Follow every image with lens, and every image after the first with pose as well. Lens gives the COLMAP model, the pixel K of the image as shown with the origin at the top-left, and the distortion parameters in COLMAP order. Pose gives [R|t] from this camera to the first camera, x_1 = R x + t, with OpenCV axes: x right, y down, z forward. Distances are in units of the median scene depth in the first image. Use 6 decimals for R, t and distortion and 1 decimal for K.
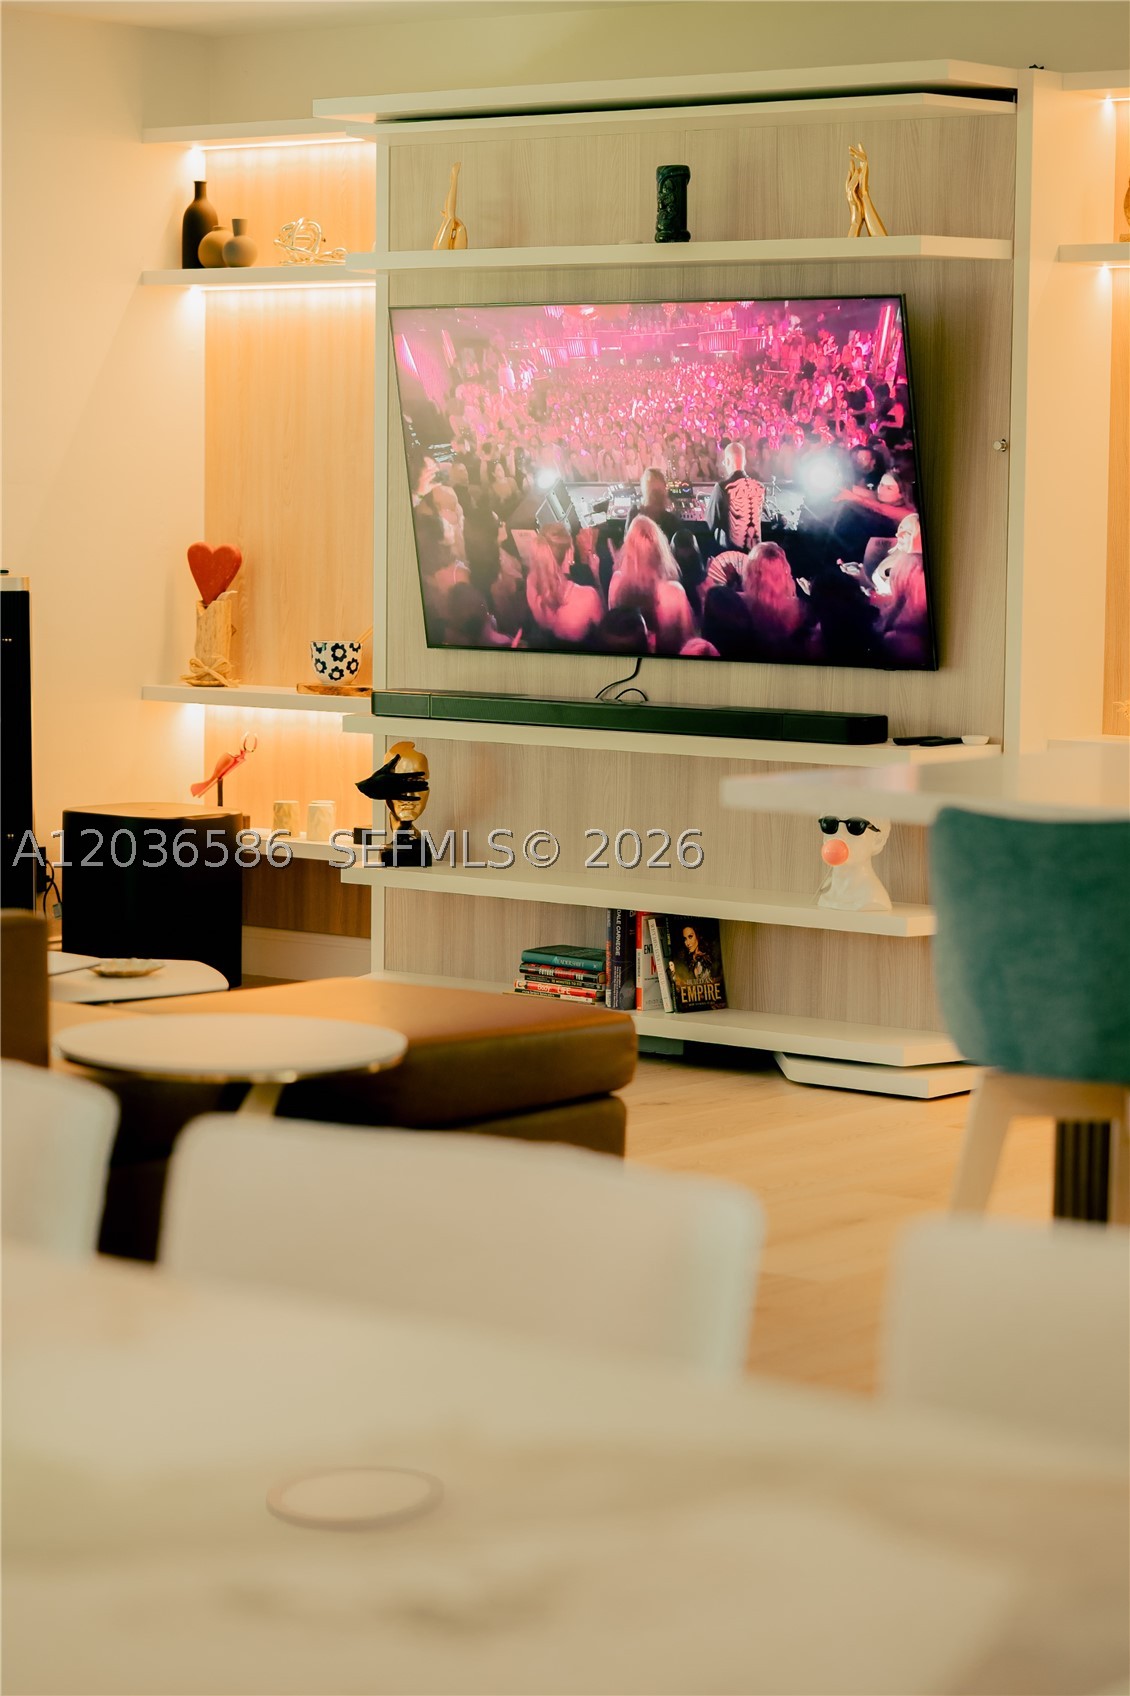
lens RADIAL K [[4186.5, 0, 565.0], [0, 4186.5, 848.0], [0, 0, 1]] dist [0.022741, -0.508827]
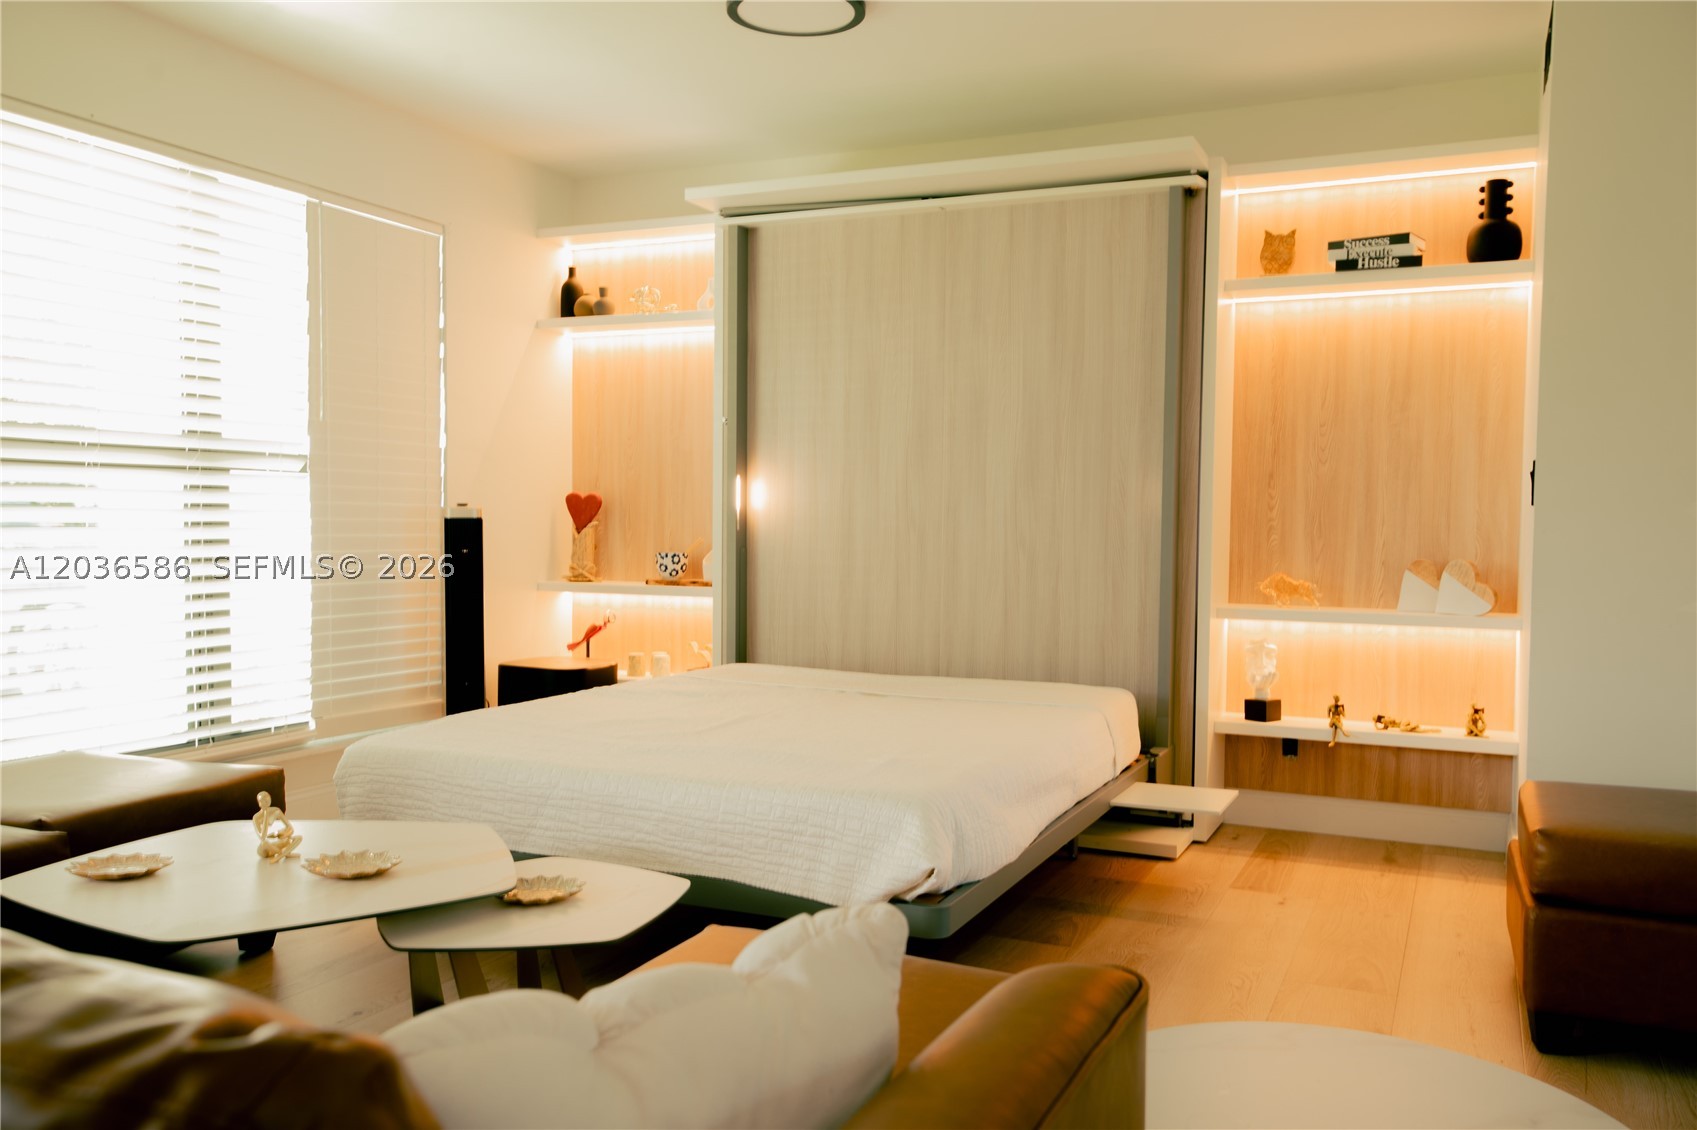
lens RADIAL K [[1366.3, 0, 848.5], [0, 1366.3, 594.2], [0, 0, 1]] dist [0.001759, 0.000614]
pose [[0.968470, -0.013731, 0.248751, -0.116669], [0.022410, 0.999234, -0.032090, -0.015134], [-0.248120, 0.036652, 0.968036, 0.475022]]
